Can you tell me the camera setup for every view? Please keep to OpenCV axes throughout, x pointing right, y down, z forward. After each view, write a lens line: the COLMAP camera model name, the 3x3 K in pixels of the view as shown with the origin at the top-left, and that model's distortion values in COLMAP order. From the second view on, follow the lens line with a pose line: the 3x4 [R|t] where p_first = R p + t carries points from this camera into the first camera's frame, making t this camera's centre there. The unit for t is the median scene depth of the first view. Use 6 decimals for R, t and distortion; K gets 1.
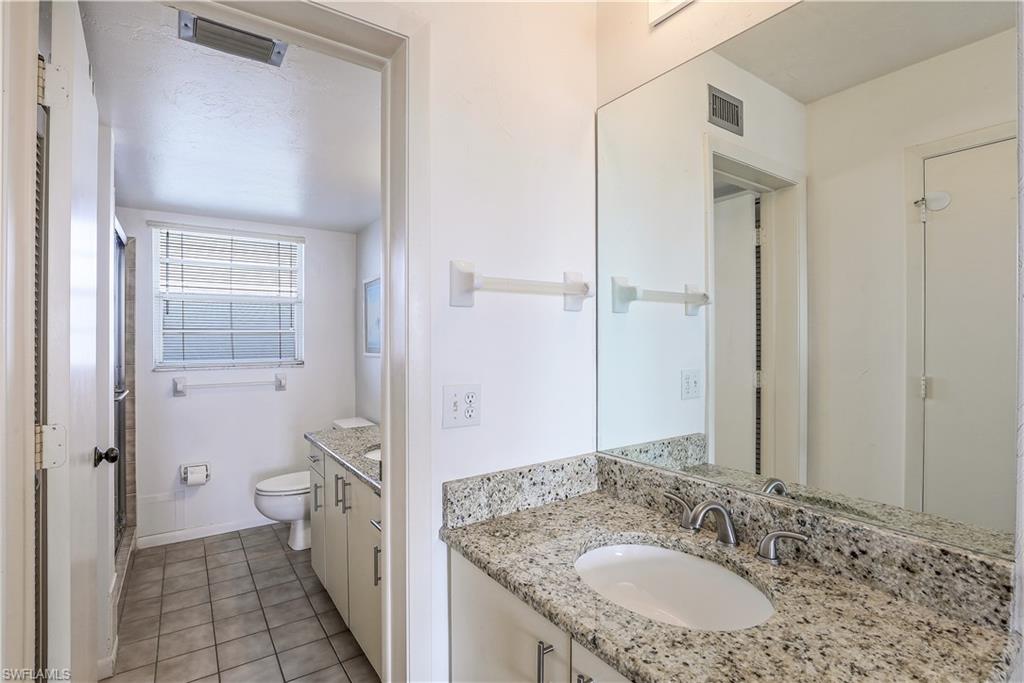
lens RADIAL K [[473.0, 0, 512.0], [0, 473.0, 341.5], [0, 0, 1]] dist [-0.032049, -0.000180]
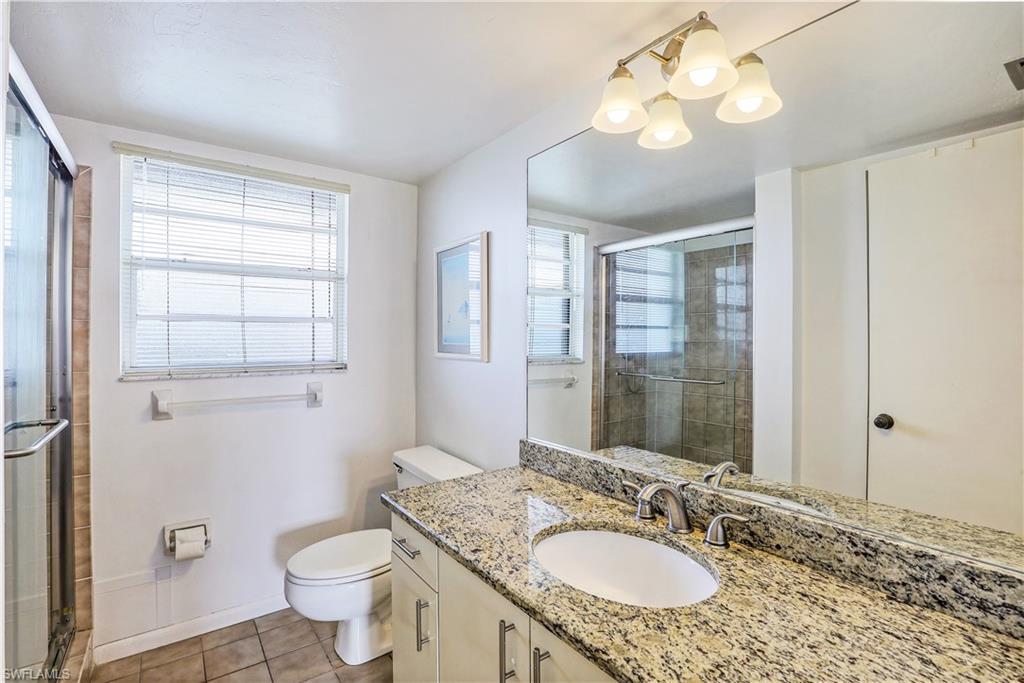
lens RADIAL K [[466.7, 0, 512.0], [0, 466.7, 341.5], [0, 0, 1]] dist [-0.029346, 0.000355]
pose [[0.999200, 0.005662, 0.039582, -0.265114], [-0.005793, 0.999978, 0.003200, 0.005258], [-0.039563, -0.003426, 0.999211, 0.358252]]
